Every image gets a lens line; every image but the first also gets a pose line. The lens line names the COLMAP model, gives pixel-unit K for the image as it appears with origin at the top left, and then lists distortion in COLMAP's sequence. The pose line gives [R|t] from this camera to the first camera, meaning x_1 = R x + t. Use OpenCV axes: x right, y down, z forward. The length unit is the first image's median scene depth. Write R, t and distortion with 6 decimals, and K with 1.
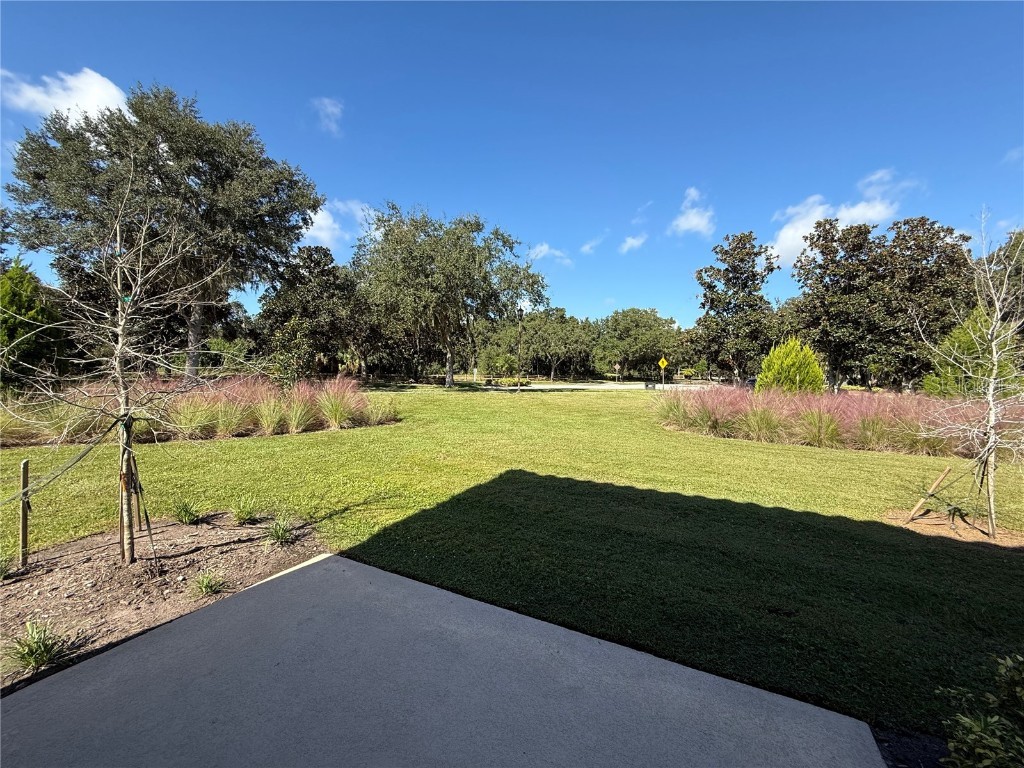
lens RADIAL K [[409.4, 0, 493.4], [0, 409.4, 379.8], [0, 0, 1]] dist [-0.025072, -0.000031]
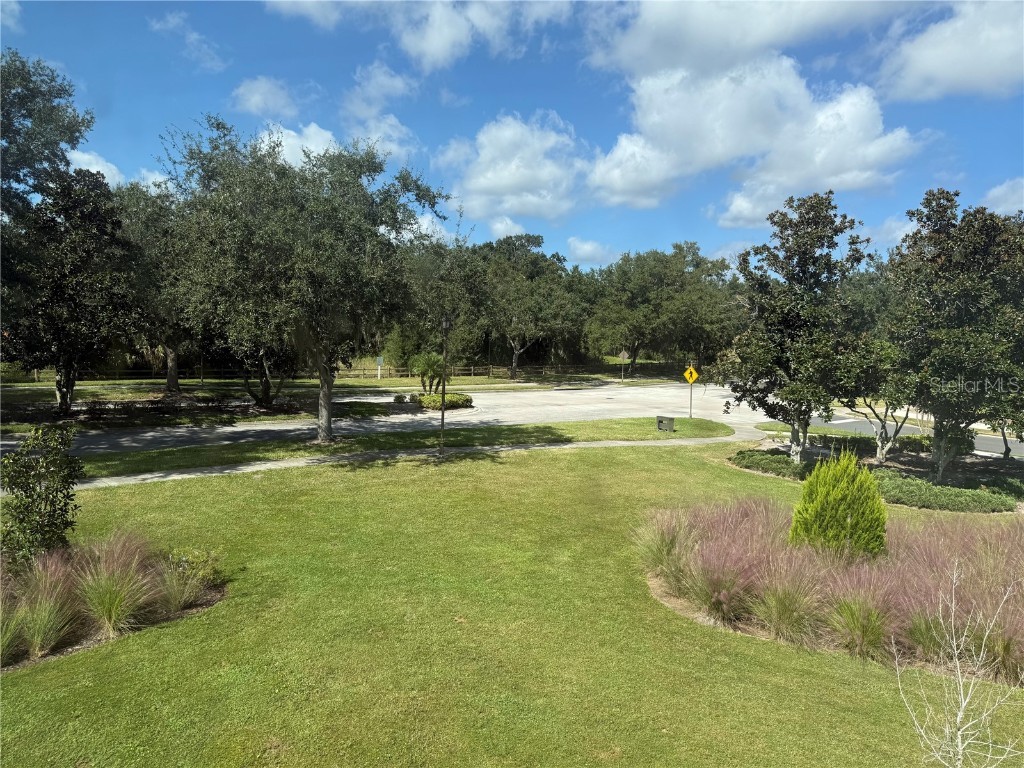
lens RADIAL K [[720.0, 0, 488.3], [0, 720.0, 390.0], [0, 0, 1]] dist [0.049073, -0.105007]
pose [[0.995385, 0.007834, 0.095640, 0.023896], [-0.014153, 0.997748, 0.065568, -0.111071], [-0.094911, -0.066619, 0.993254, -0.036139]]
